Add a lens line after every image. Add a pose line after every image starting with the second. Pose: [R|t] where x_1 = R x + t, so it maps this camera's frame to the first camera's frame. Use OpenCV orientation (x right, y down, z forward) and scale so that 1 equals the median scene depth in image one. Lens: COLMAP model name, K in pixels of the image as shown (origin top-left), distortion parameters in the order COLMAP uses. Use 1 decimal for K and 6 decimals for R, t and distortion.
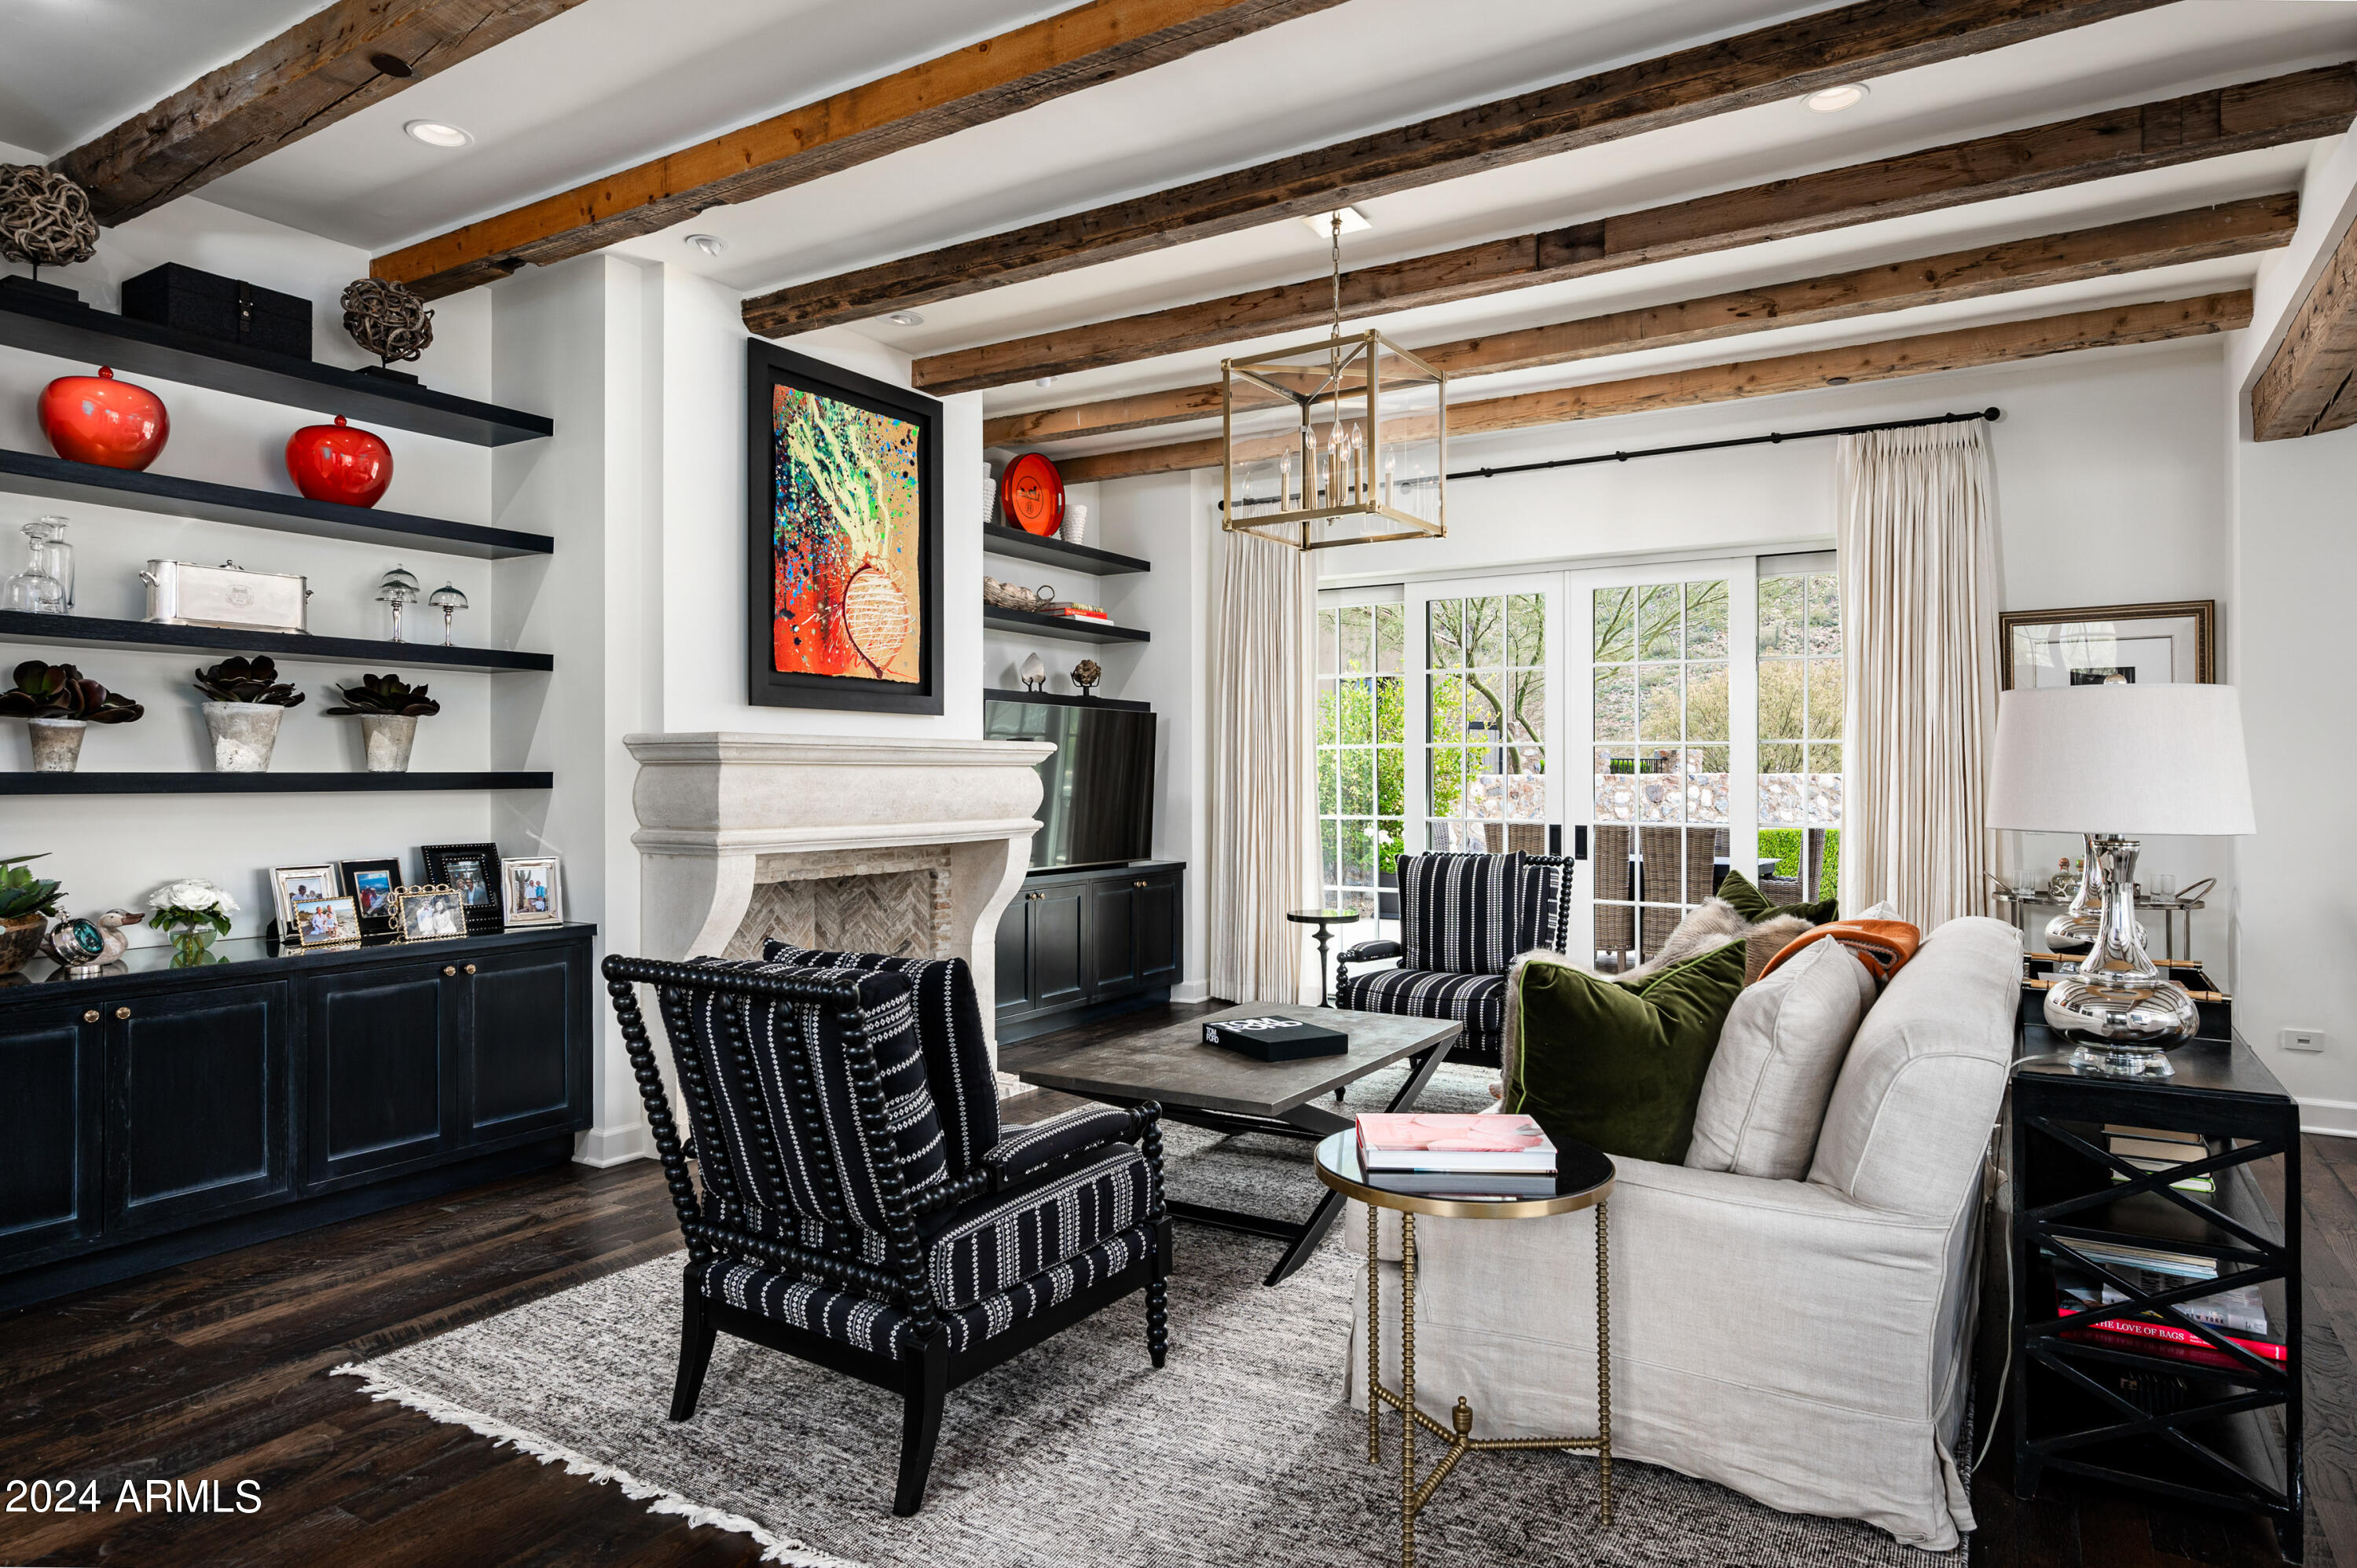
lens RADIAL K [[1365.6, 0, 1181.8], [0, 1365.6, 769.0], [0, 0, 1]] dist [-0.000096, 0.001618]
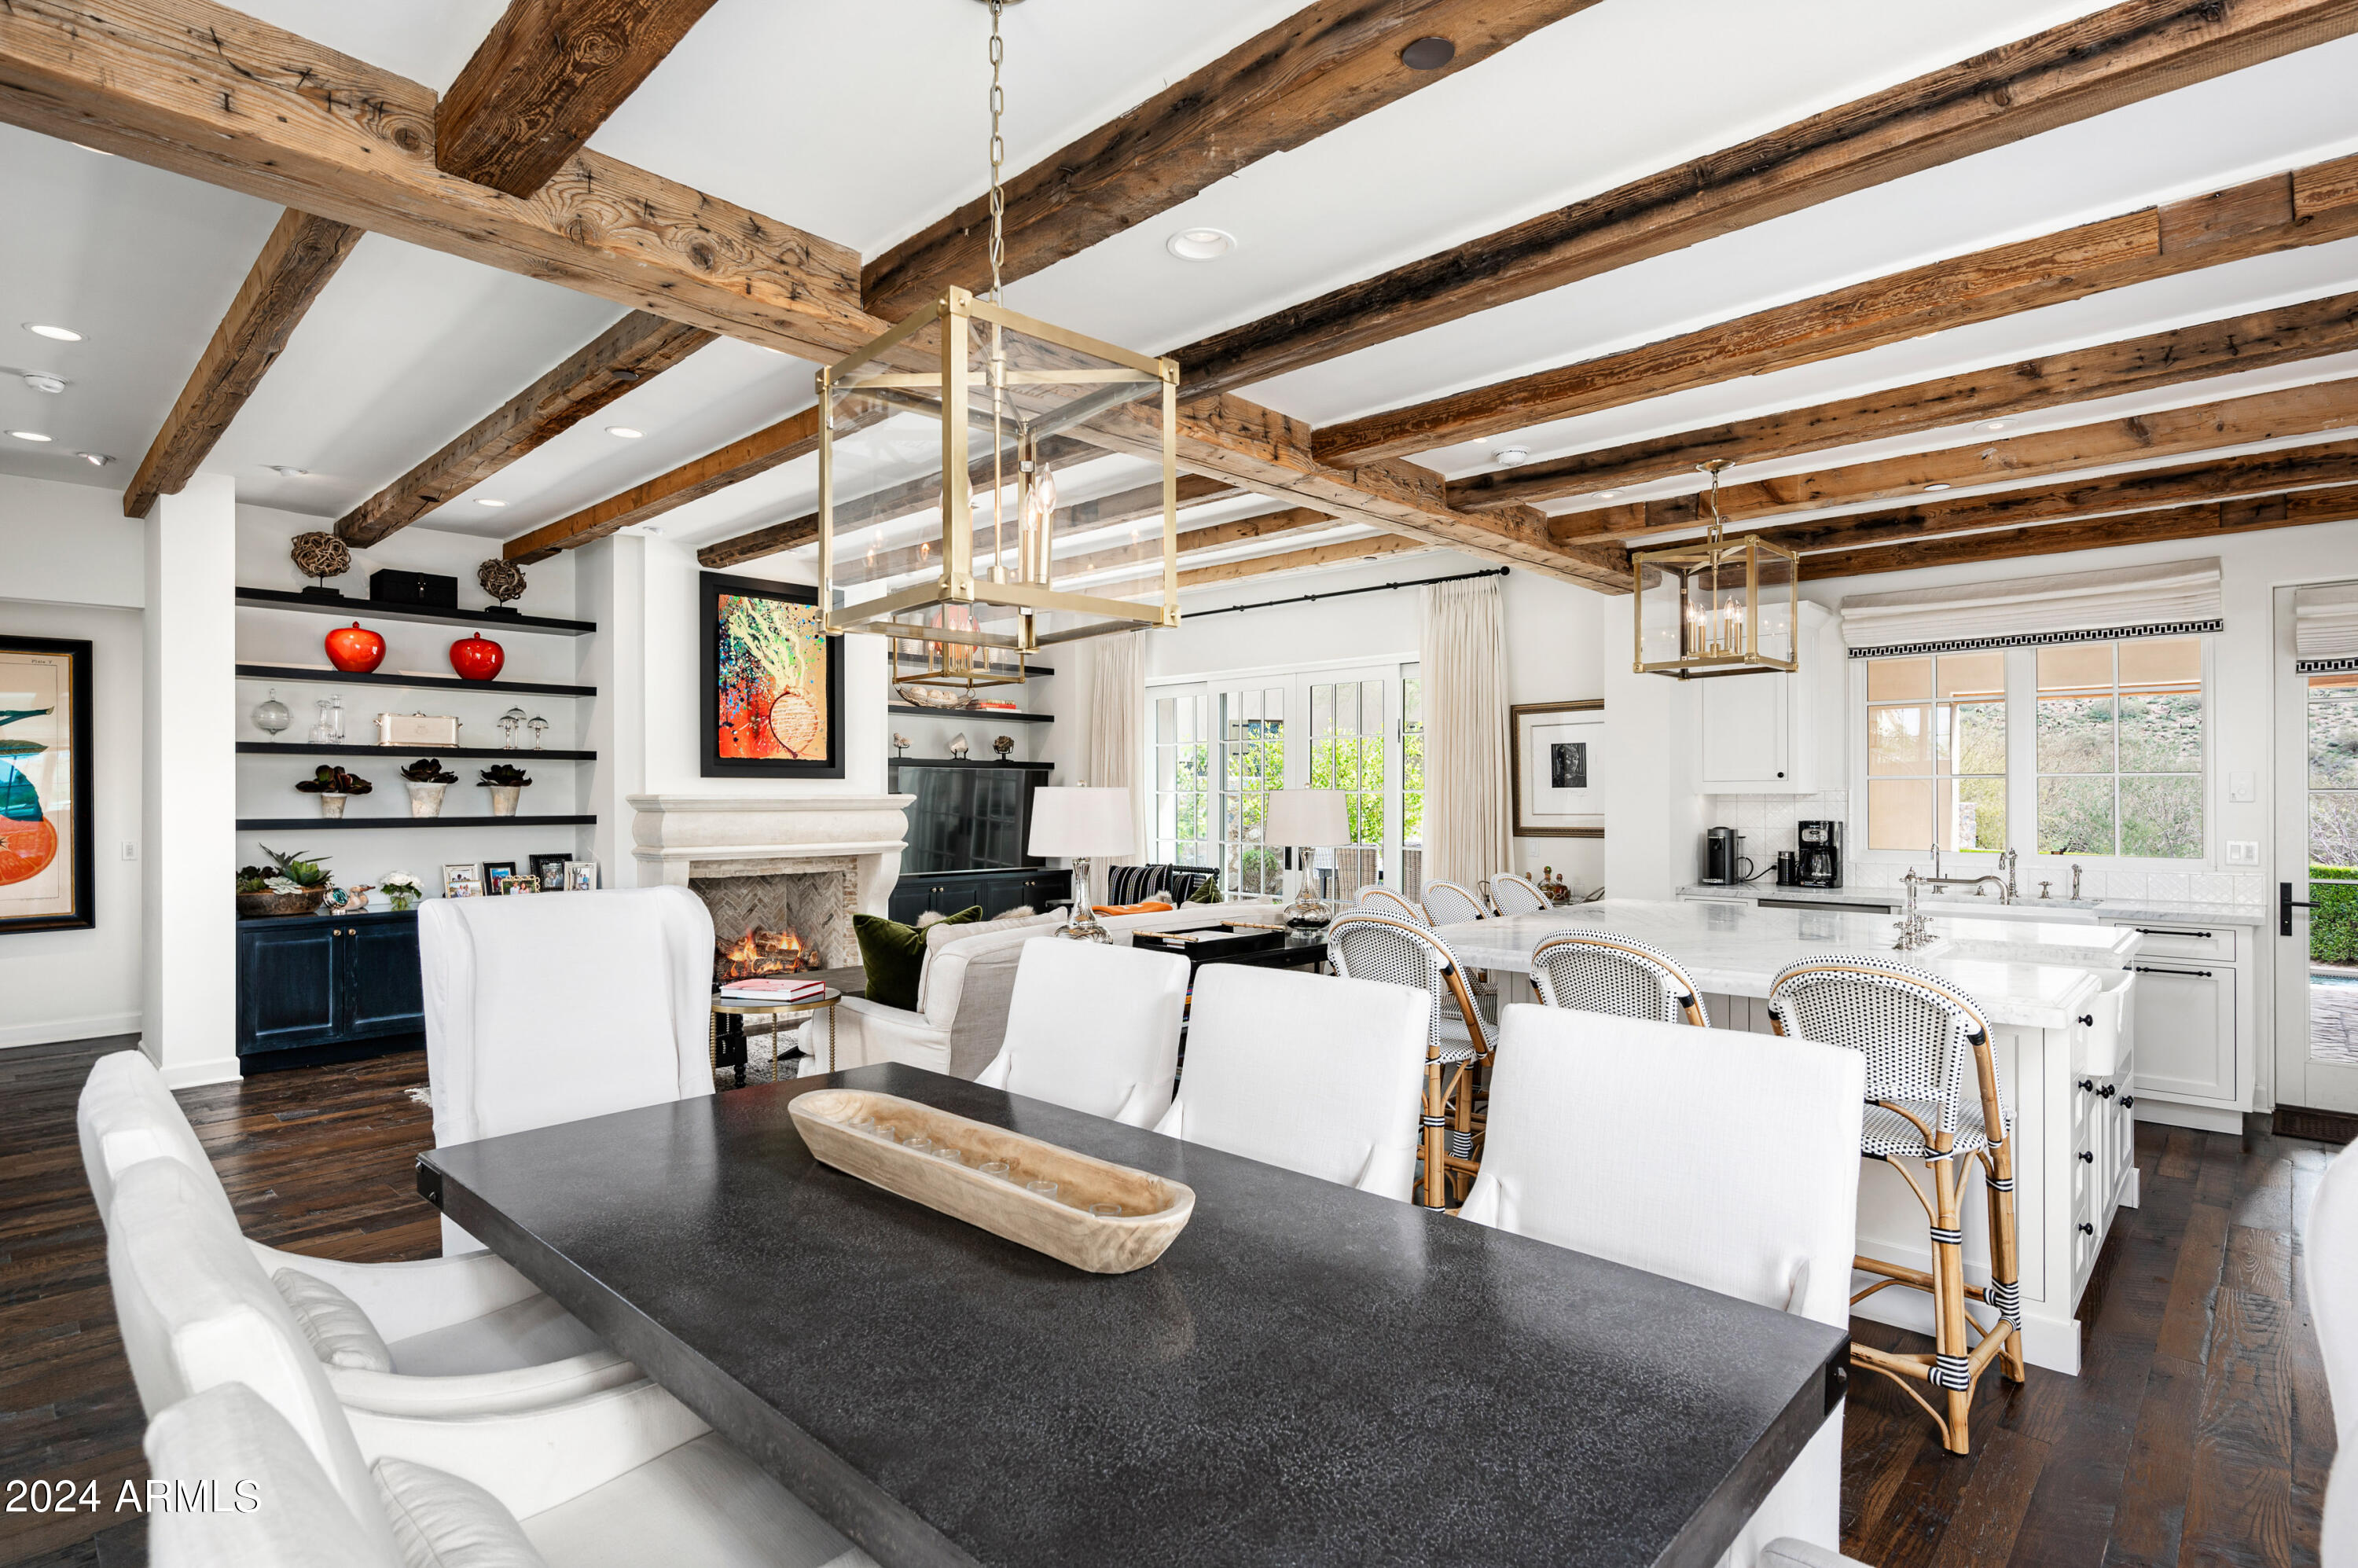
lens RADIAL K [[1168.9, 0, 1185.9], [0, 1168.9, 799.3], [0, 0, 1]] dist [-0.001295, -0.000298]
pose [[0.979982, -0.001666, -0.199077, 0.634436], [0.002724, 0.999984, 0.005040, -0.025144], [0.199066, -0.005481, 0.979971, -0.385936]]
